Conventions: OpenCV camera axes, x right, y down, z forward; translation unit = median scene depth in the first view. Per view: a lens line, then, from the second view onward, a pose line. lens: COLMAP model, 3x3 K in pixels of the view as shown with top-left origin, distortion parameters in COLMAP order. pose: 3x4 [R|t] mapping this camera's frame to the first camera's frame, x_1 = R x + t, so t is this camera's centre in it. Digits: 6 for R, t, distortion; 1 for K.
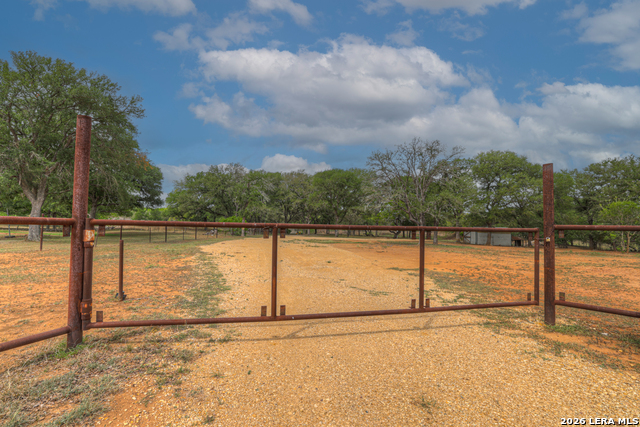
lens RADIAL K [[443.6, 0, 320.0], [0, 443.6, 213.5], [0, 0, 1]] dist [0.001969, 0.000510]
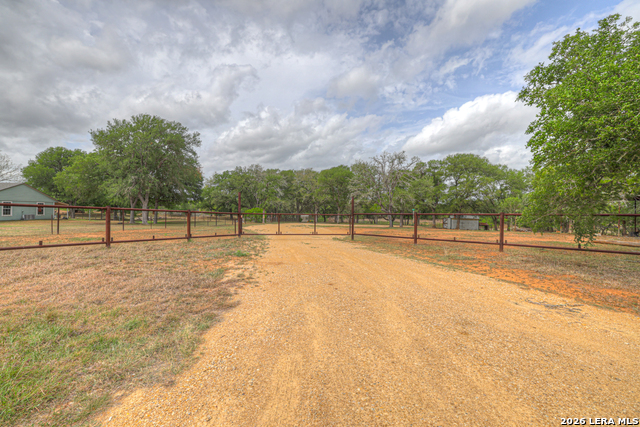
lens RADIAL K [[443.6, 0, 320.0], [0, 443.6, 213.5], [0, 0, 1]] dist [0.001969, 0.000510]
pose [[0.999357, -0.005791, -0.035389, 0.031708], [0.006670, 0.999671, 0.024767, -0.006928], [0.035234, -0.024987, 0.999067, -0.234901]]
